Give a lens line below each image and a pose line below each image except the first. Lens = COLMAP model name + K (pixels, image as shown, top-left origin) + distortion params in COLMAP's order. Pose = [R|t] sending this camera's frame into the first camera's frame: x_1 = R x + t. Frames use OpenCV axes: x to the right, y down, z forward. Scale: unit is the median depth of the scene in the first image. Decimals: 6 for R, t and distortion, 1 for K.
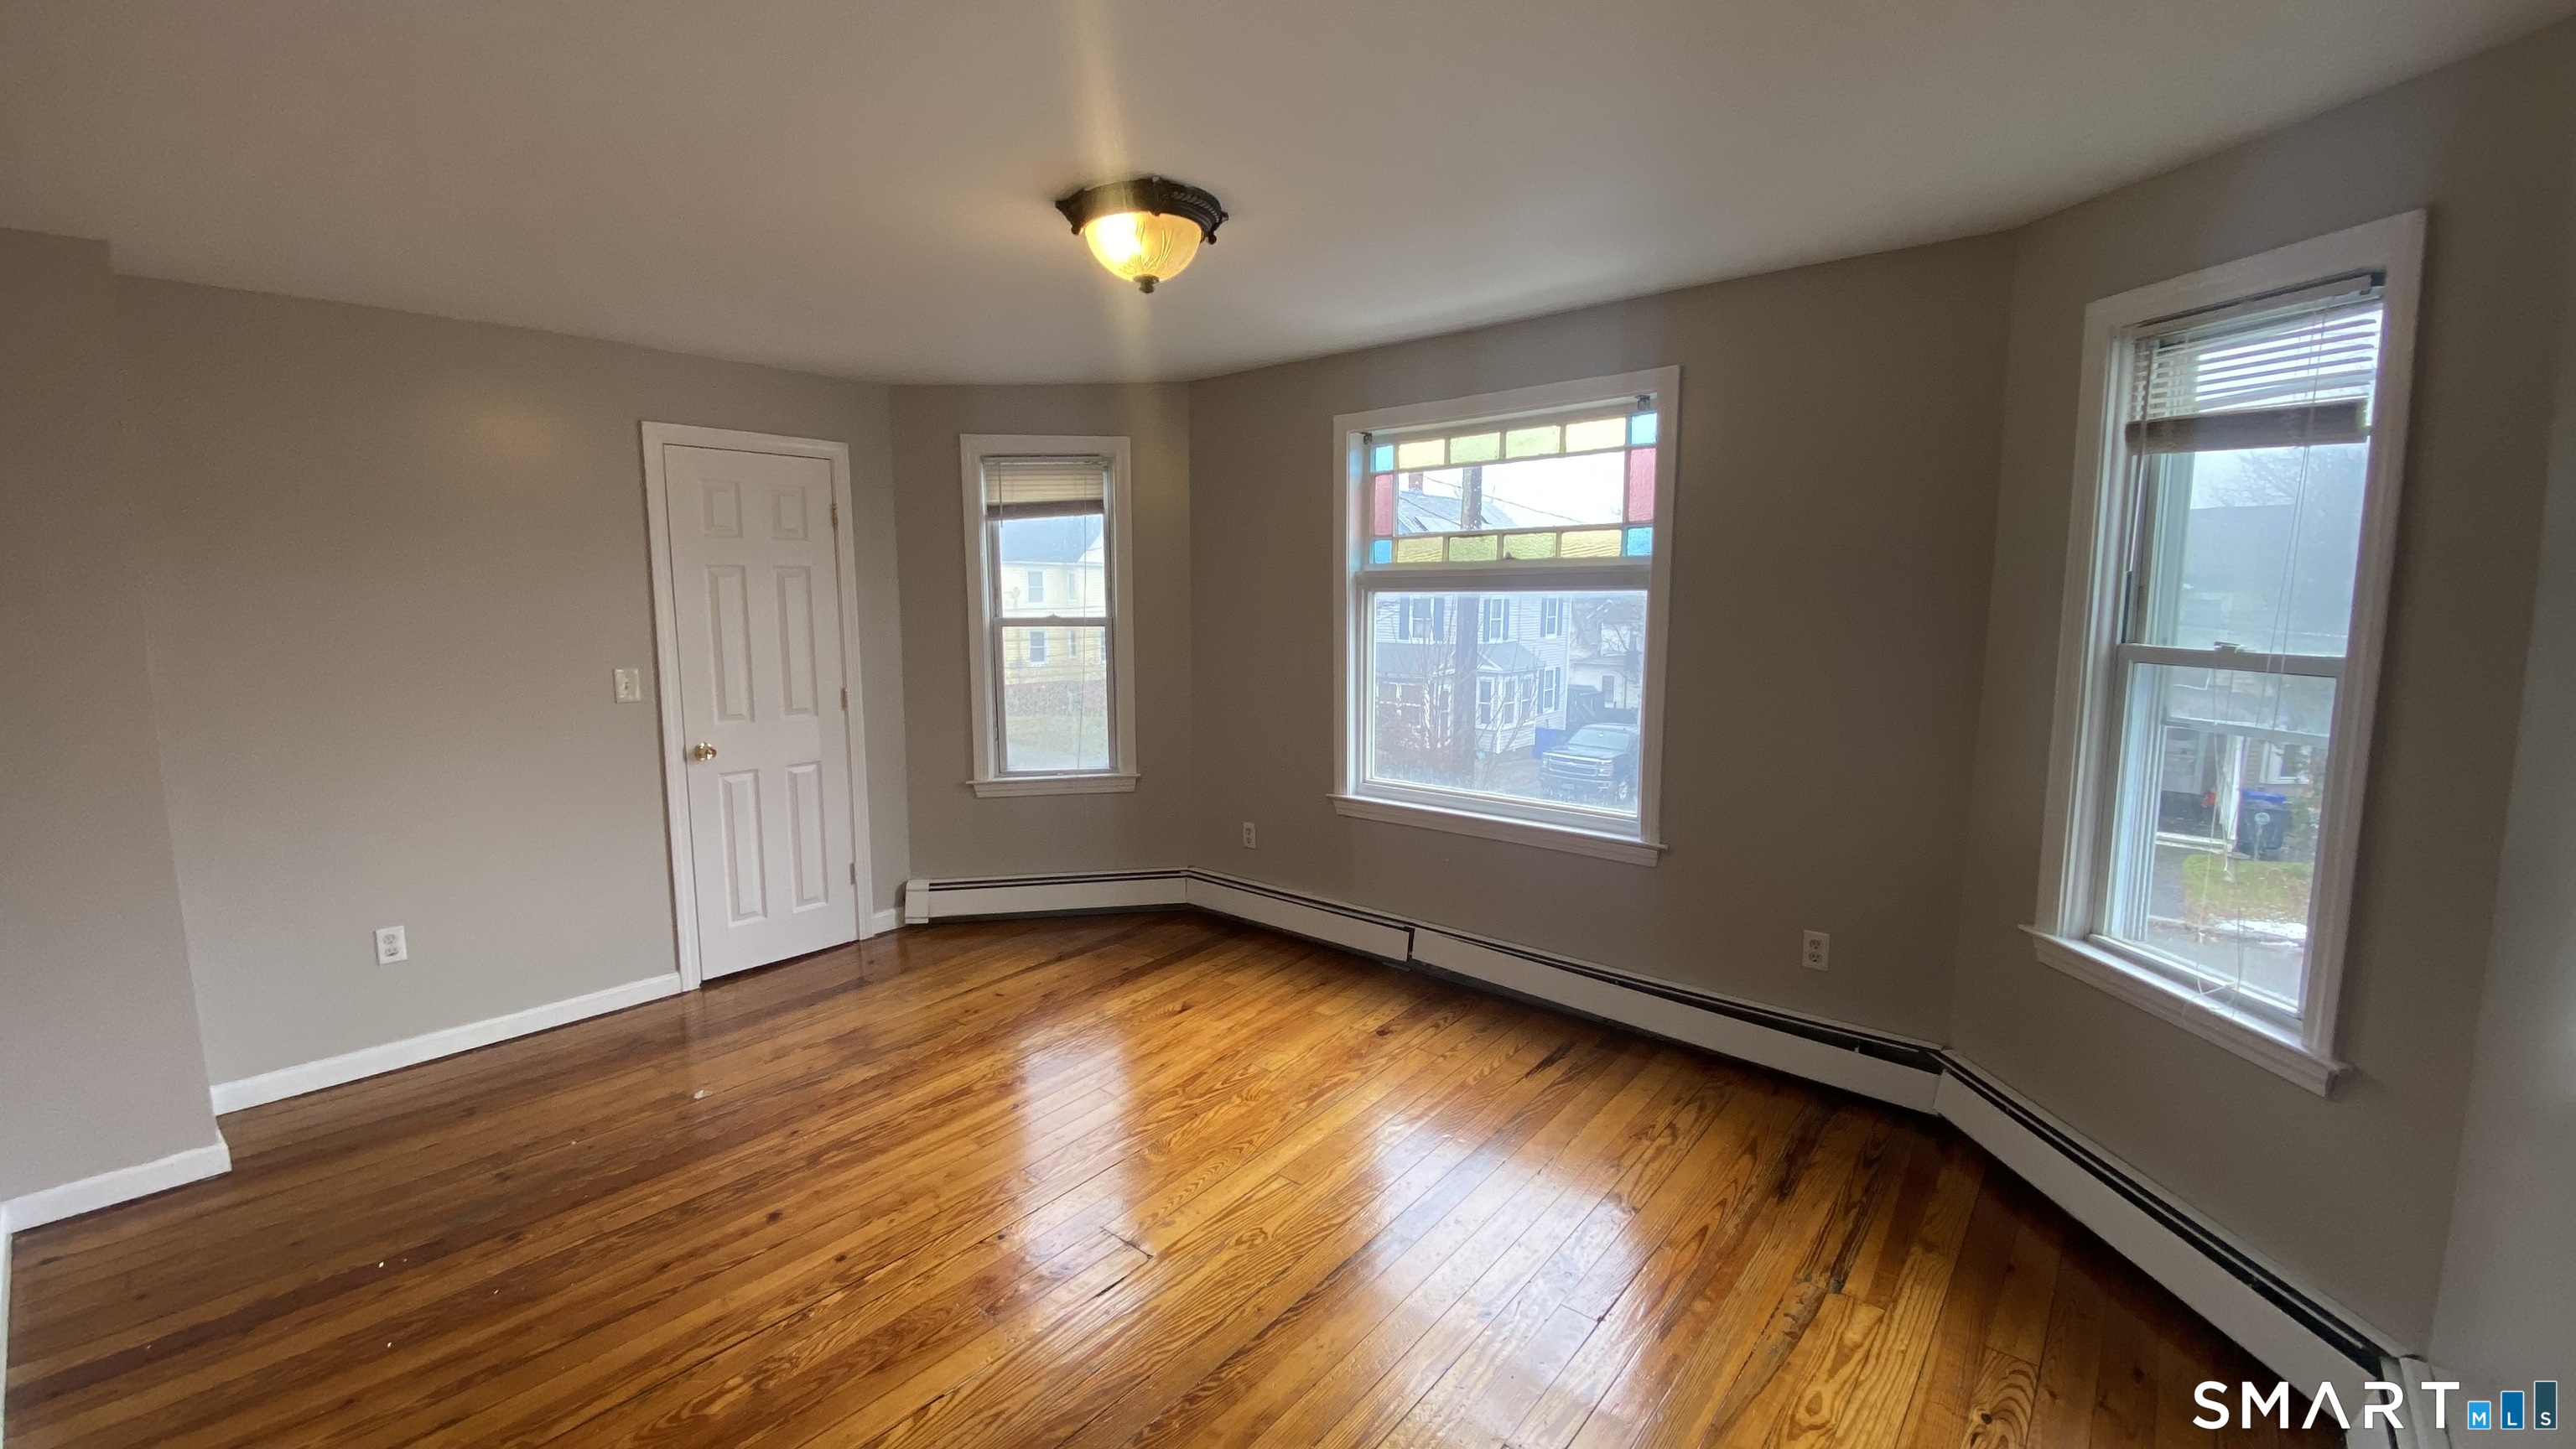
lens RADIAL K [[1041.1, 0, 1288.5], [0, 1041.1, 721.0], [0, 0, 1]] dist [0.043178, -0.043604]
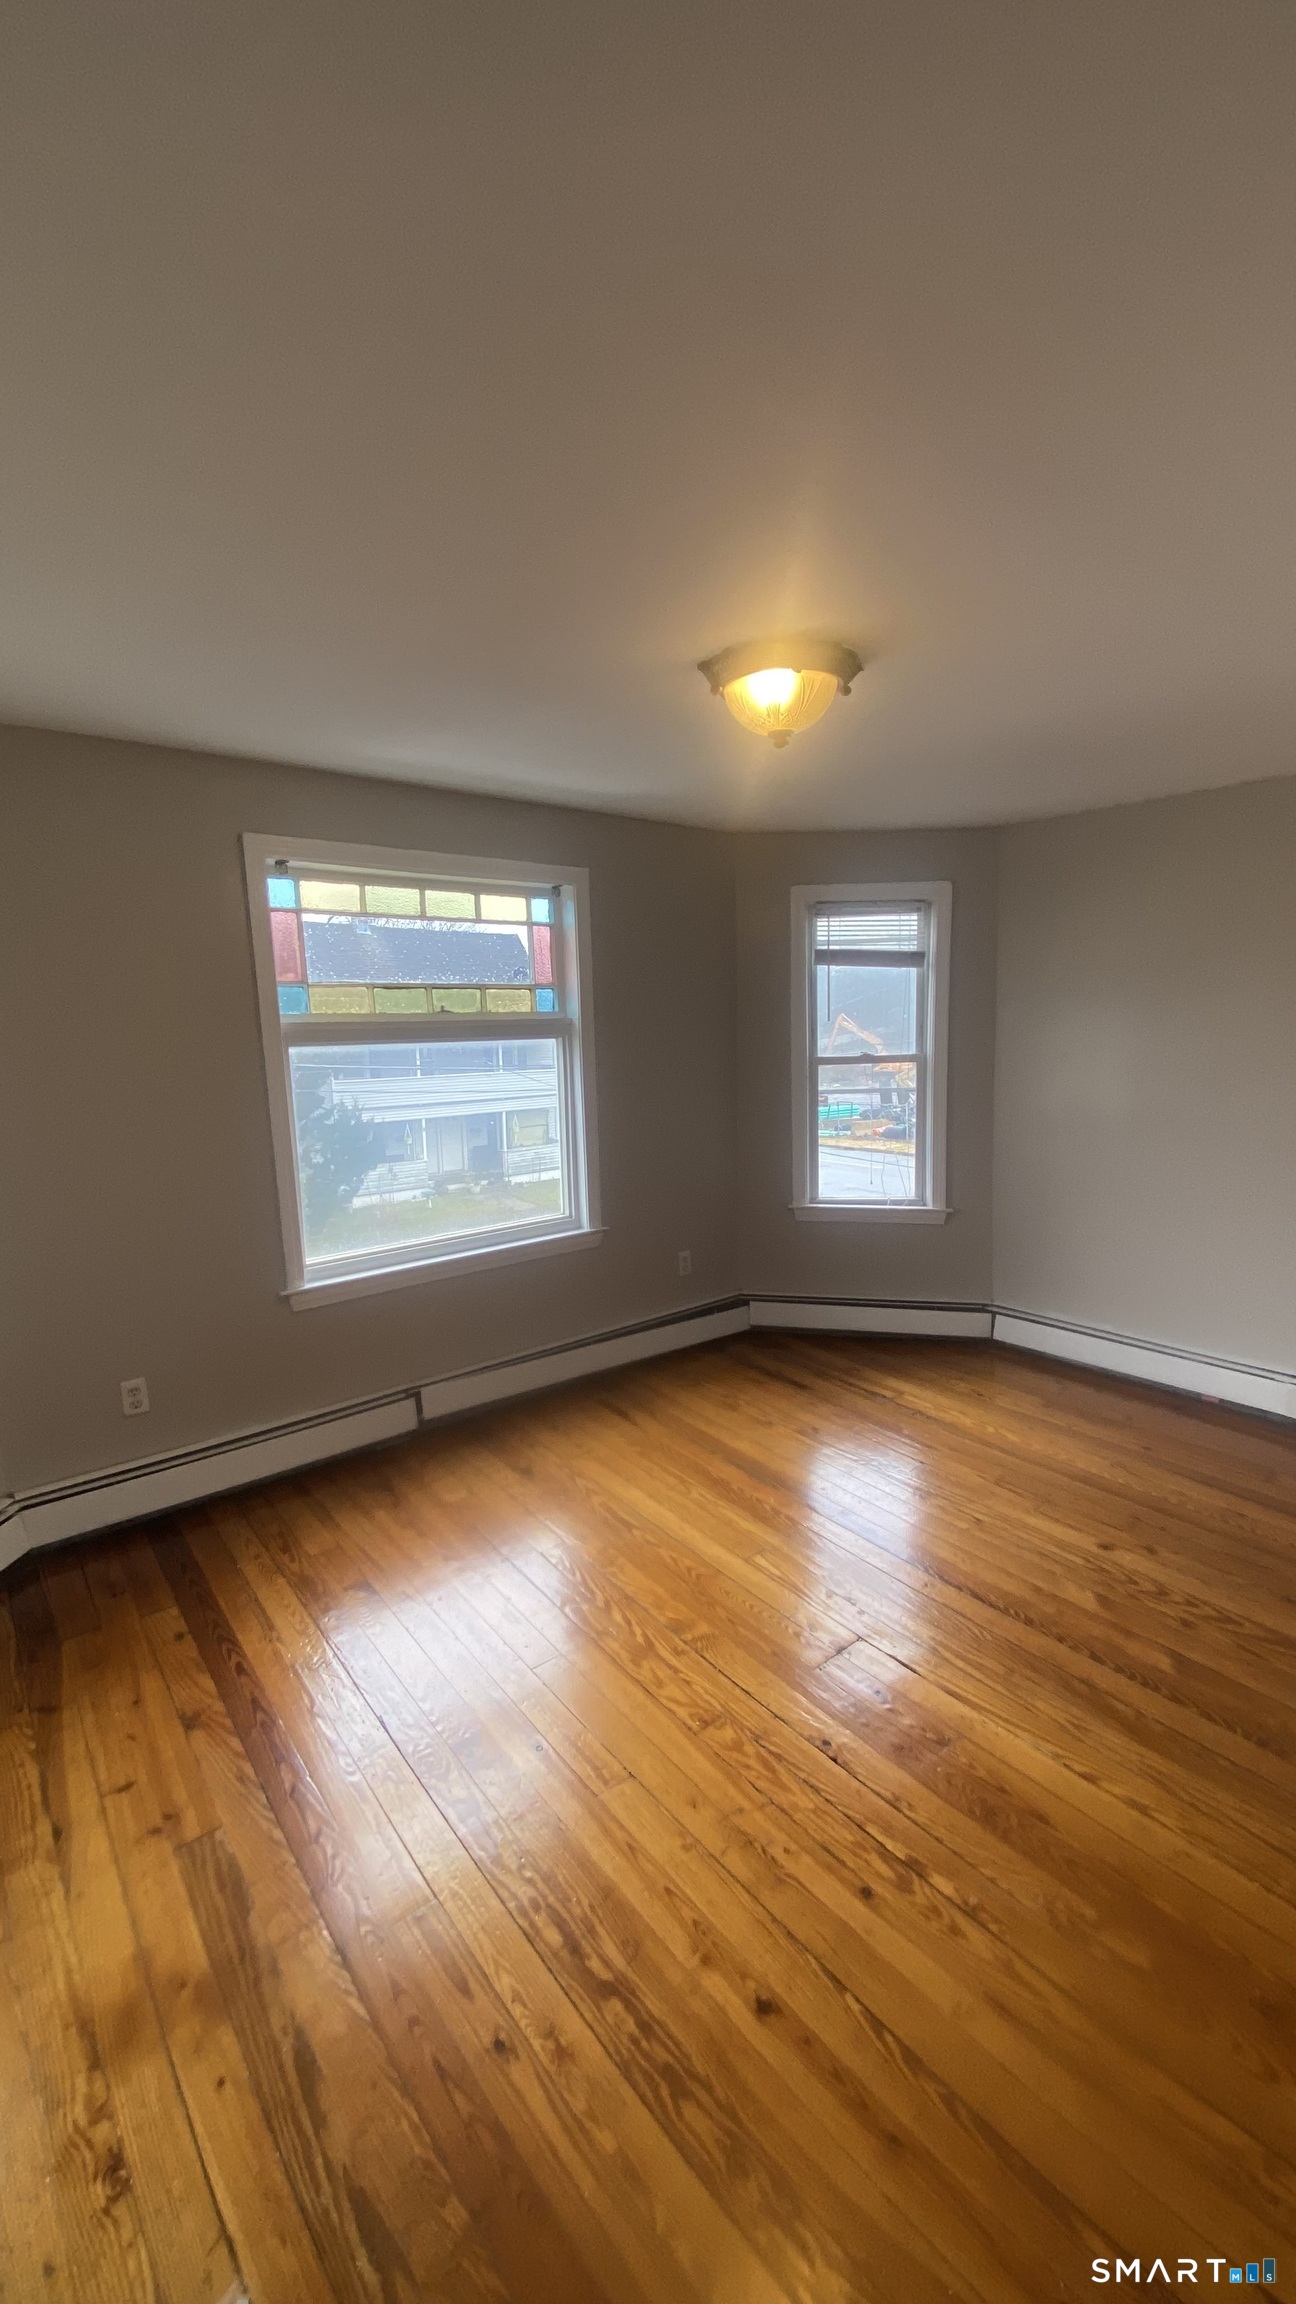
lens RADIAL K [[931.2, 0, 648.0], [0, 931.2, 1152.0], [0, 0, 1]] dist [0.043178, -0.043604]
pose [[0.193636, -0.133778, 0.971910, -0.762448], [0.150925, 0.982929, 0.105225, -0.092073], [-0.969395, 0.126310, 0.210521, 0.676642]]
